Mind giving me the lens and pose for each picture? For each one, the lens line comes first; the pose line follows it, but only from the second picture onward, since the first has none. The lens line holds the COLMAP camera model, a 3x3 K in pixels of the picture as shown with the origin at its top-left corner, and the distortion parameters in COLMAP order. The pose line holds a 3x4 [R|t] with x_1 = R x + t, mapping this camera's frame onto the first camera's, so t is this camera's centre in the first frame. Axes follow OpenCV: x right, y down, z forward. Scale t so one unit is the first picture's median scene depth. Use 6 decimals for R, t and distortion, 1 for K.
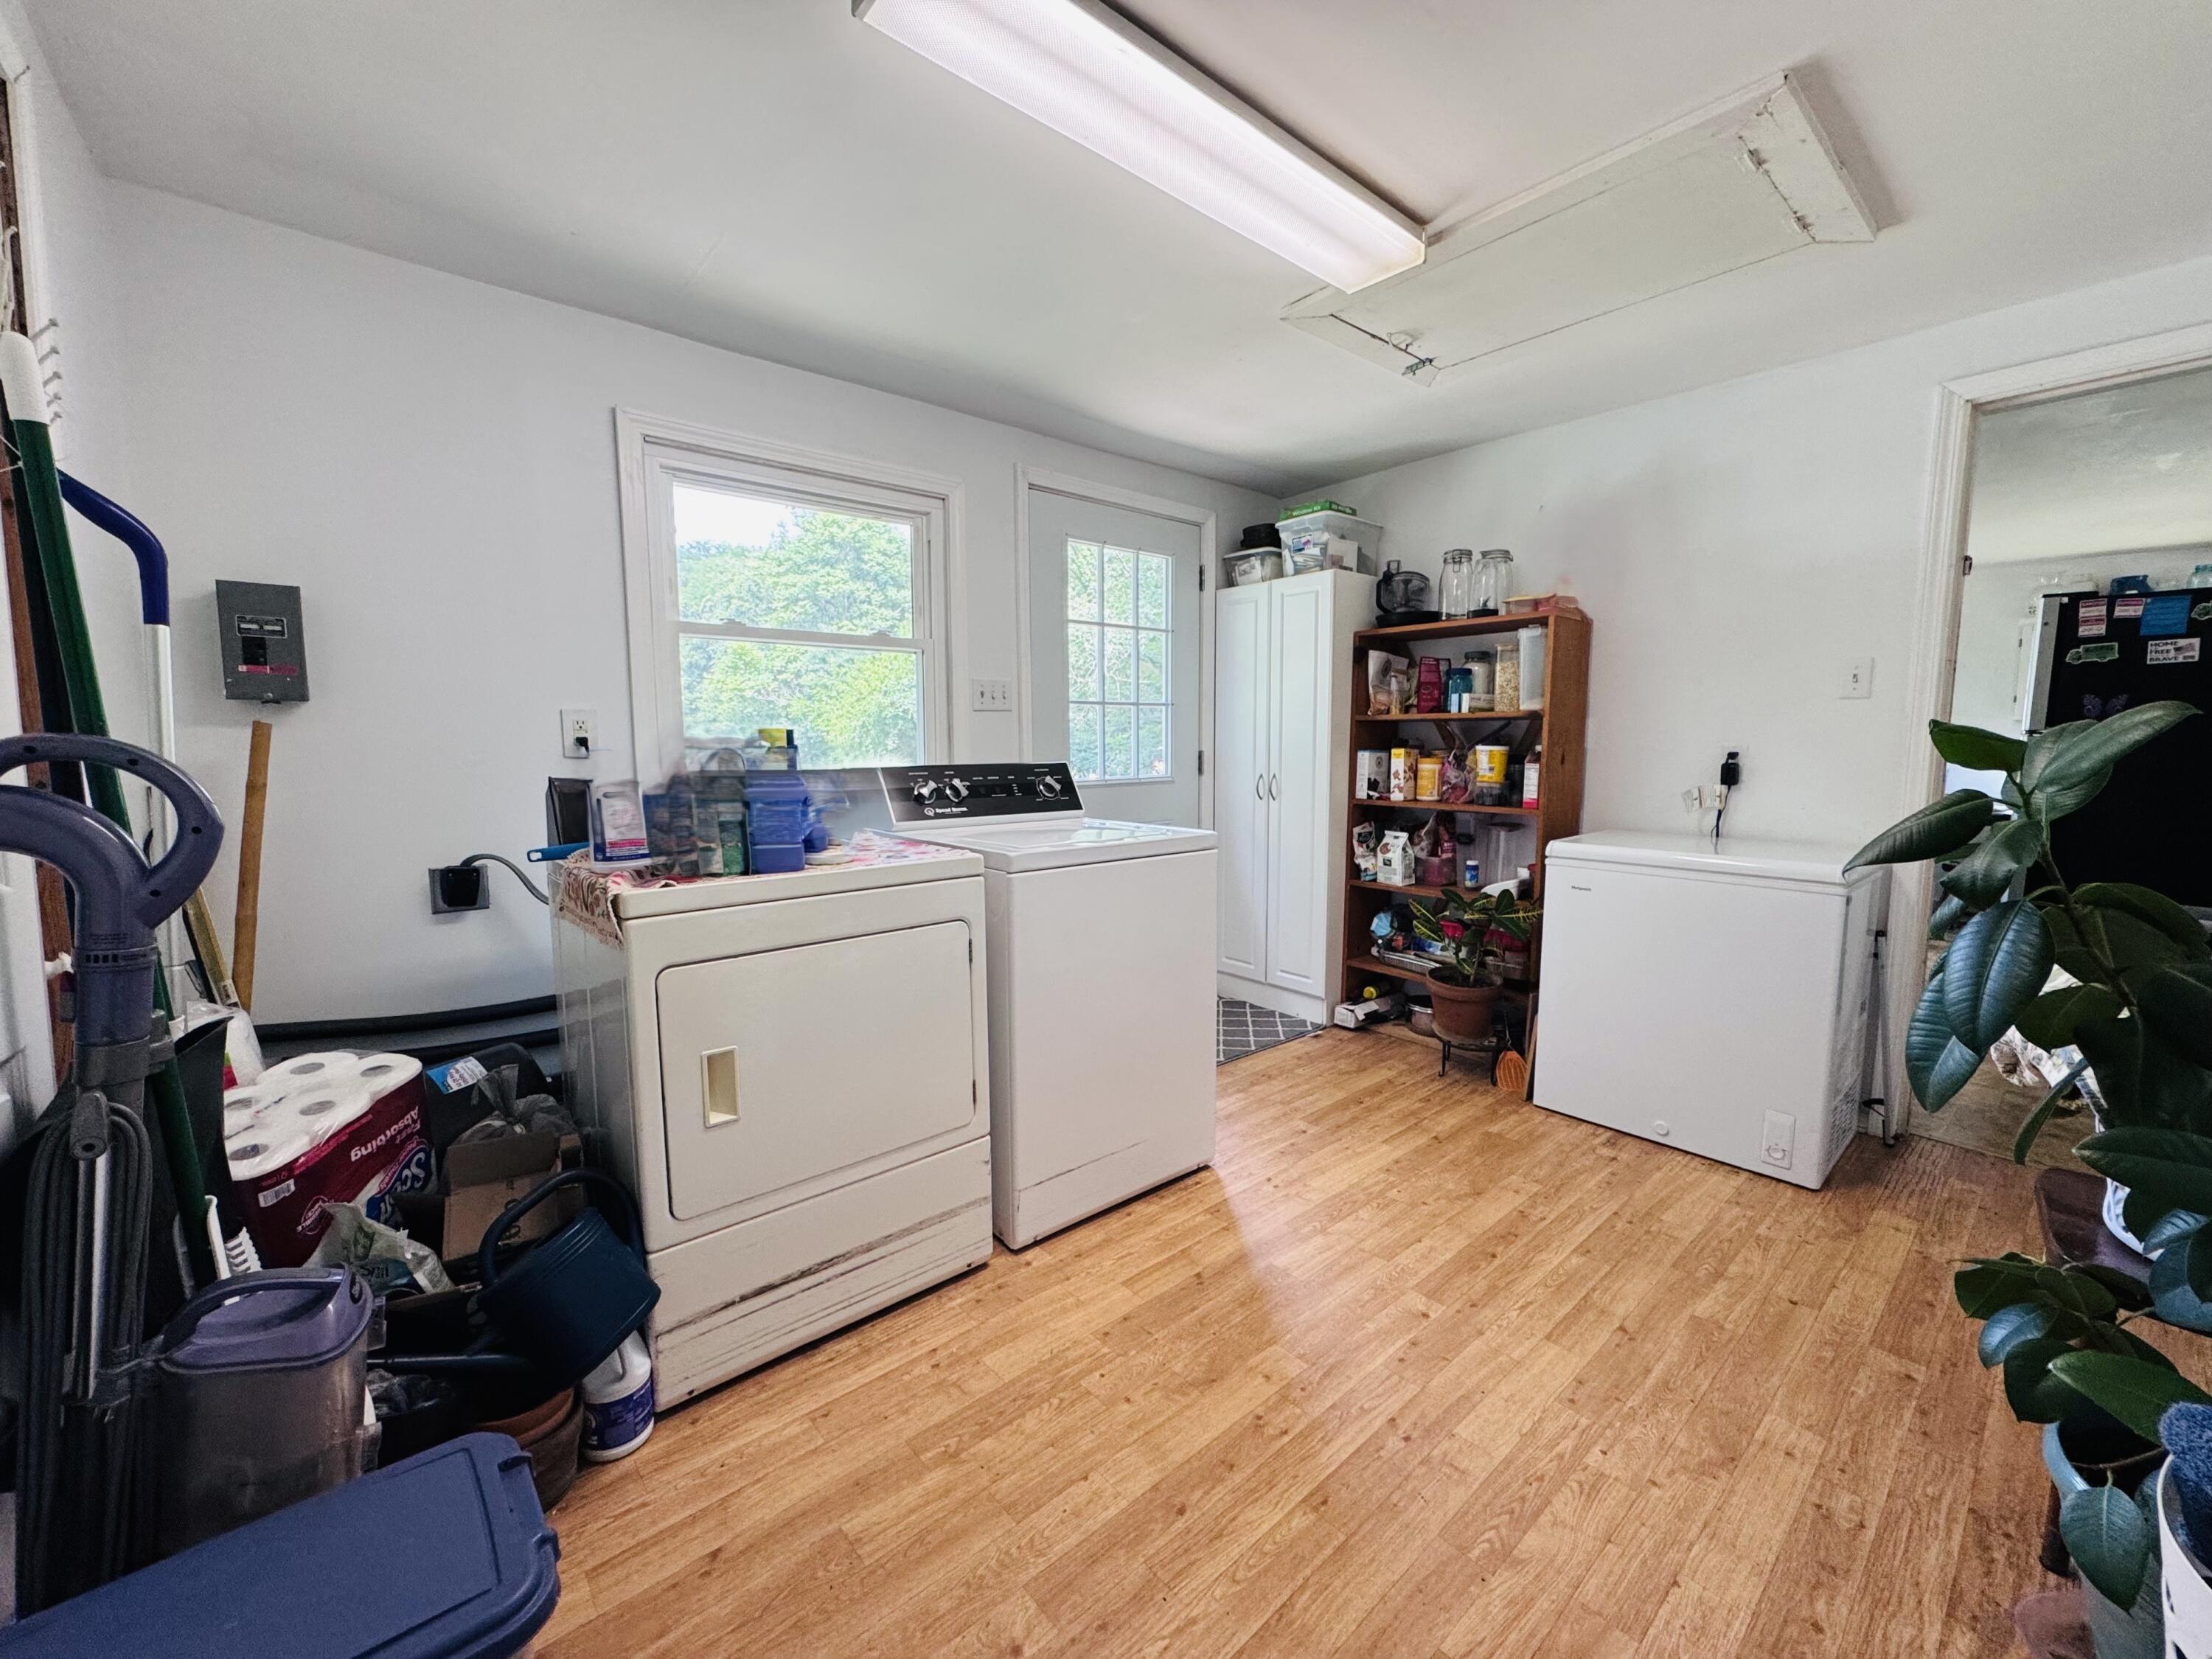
lens RADIAL K [[892.1, 0, 1105.1], [0, 892.1, 828.7], [0, 0, 1]] dist [0.003002, -0.000650]
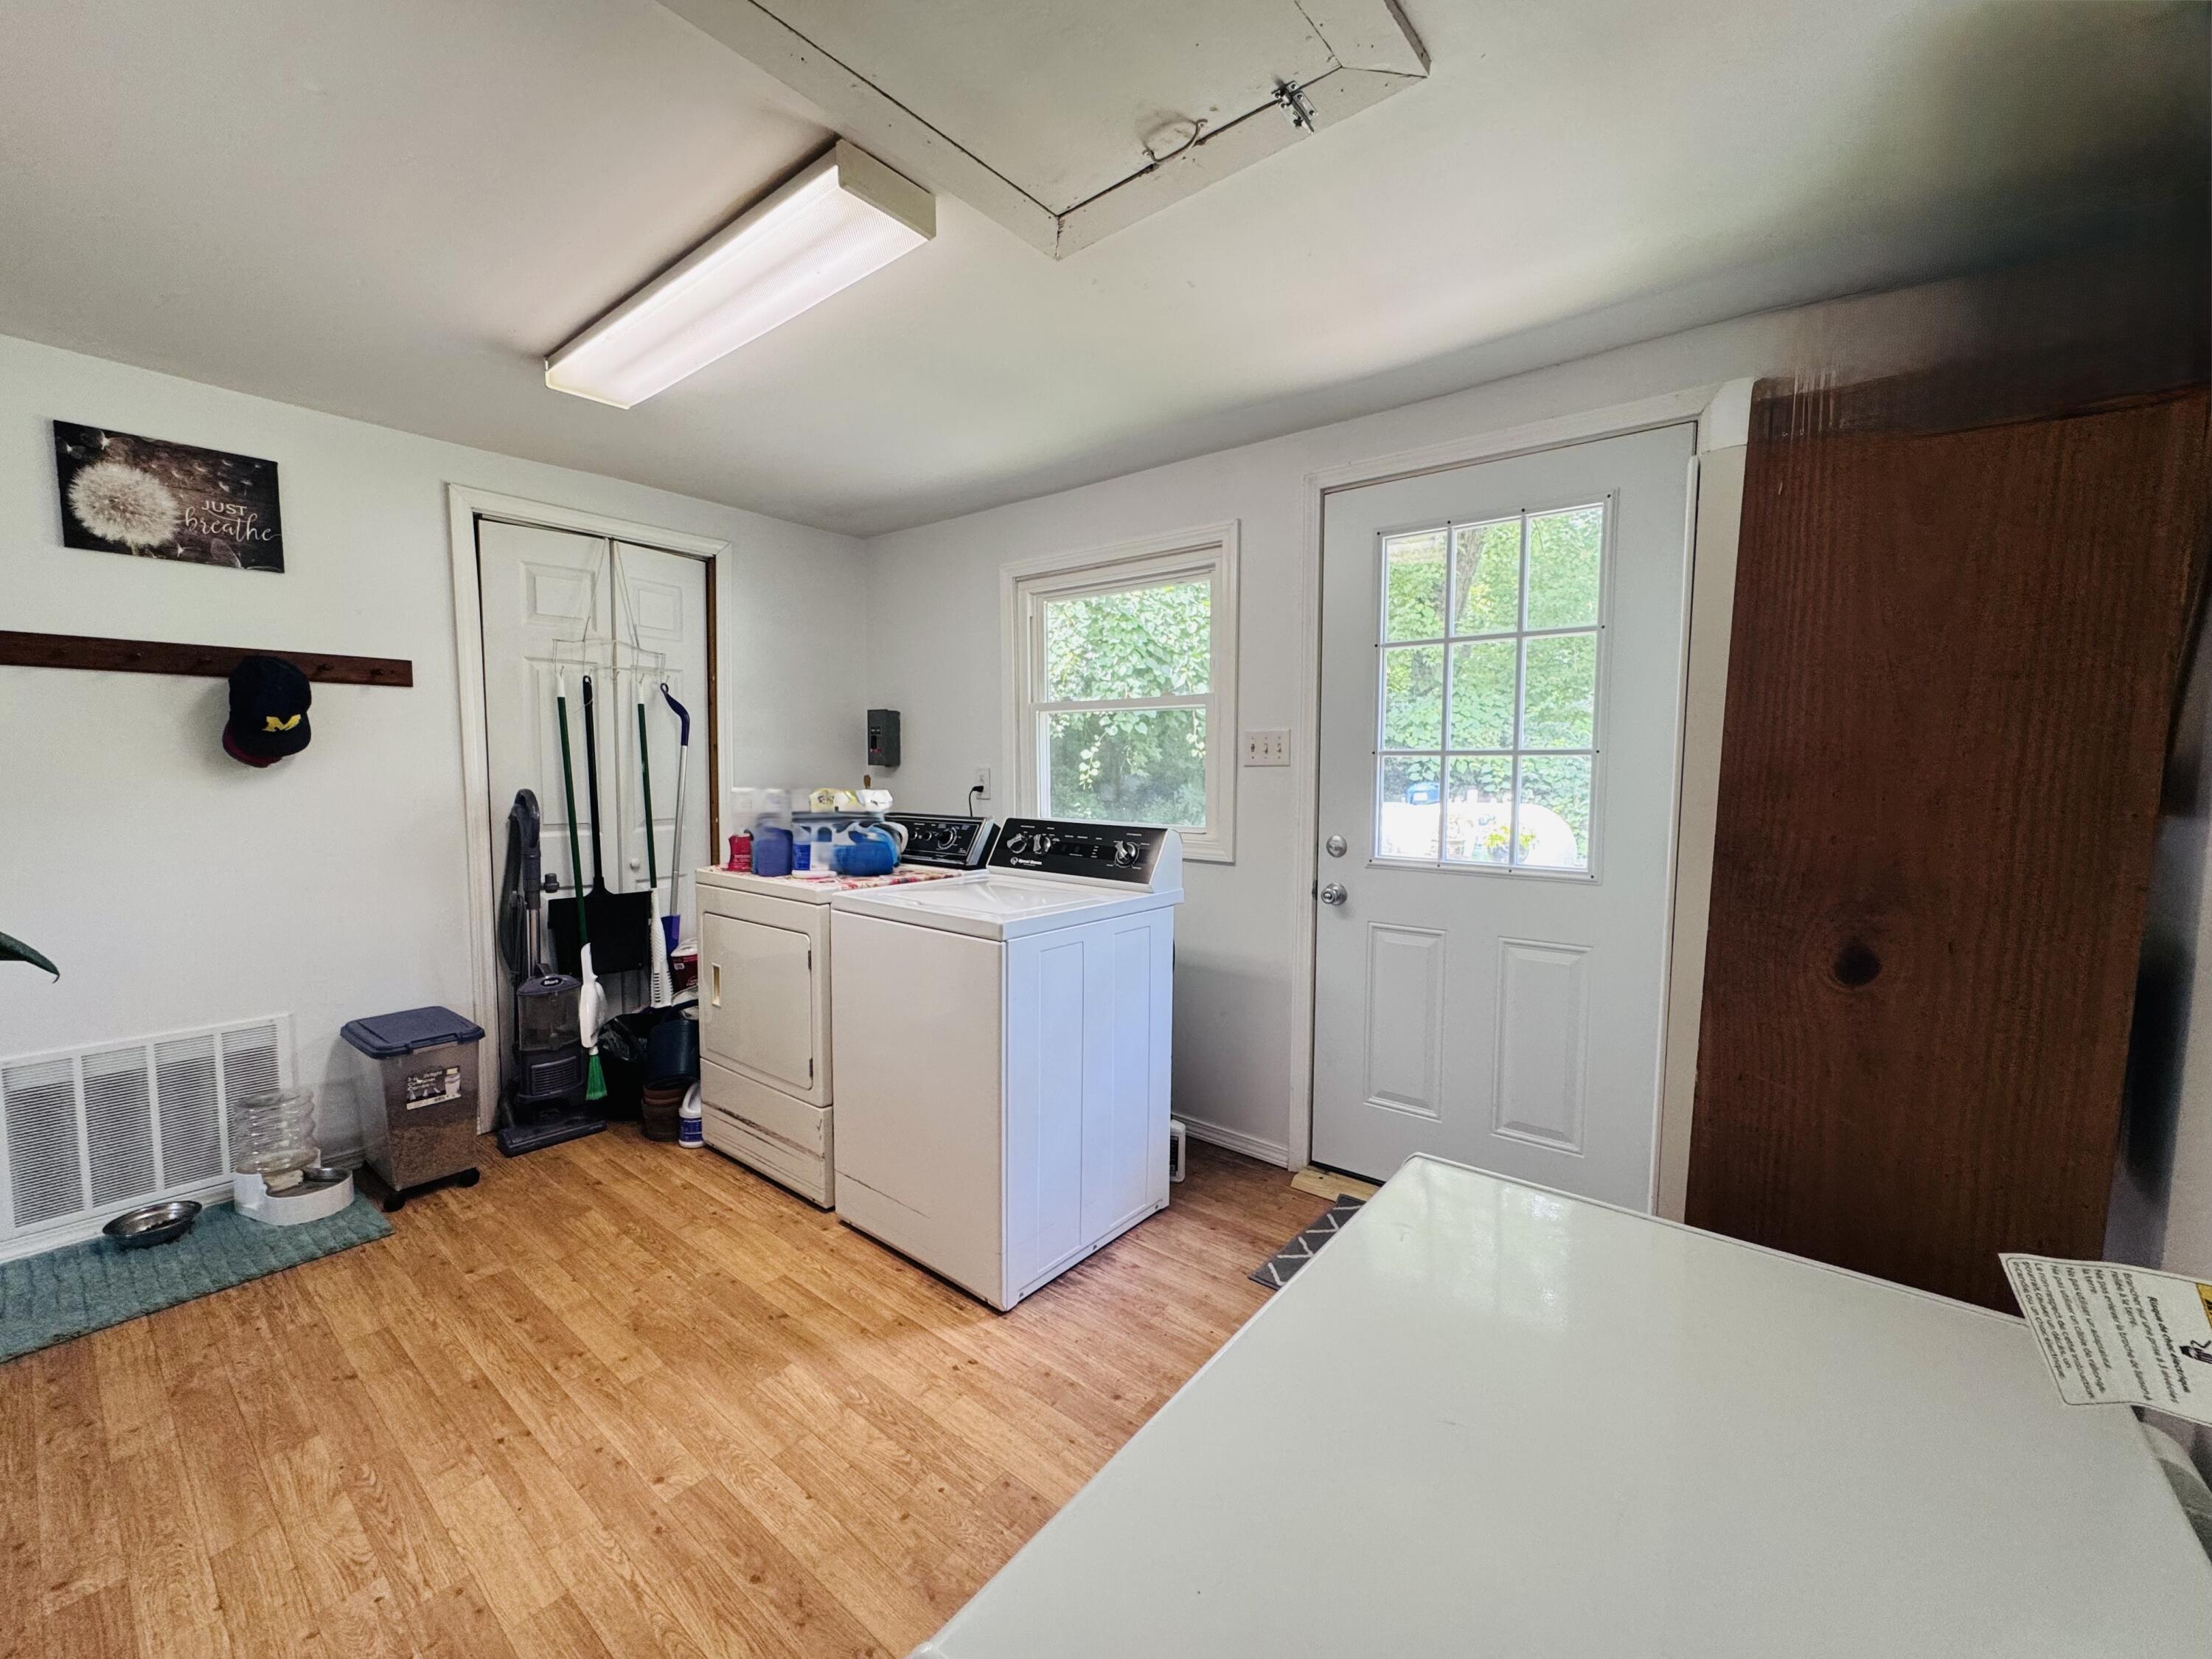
lens RADIAL K [[892.1, 0, 1106.1], [0, 892.1, 828.1], [0, 0, 1]] dist [0.003002, -0.000650]
pose [[0.171303, 0.077462, -0.982168, 1.228335], [-0.106710, 0.992498, 0.059665, -0.183996], [0.979422, 0.094586, 0.178284, 1.198059]]
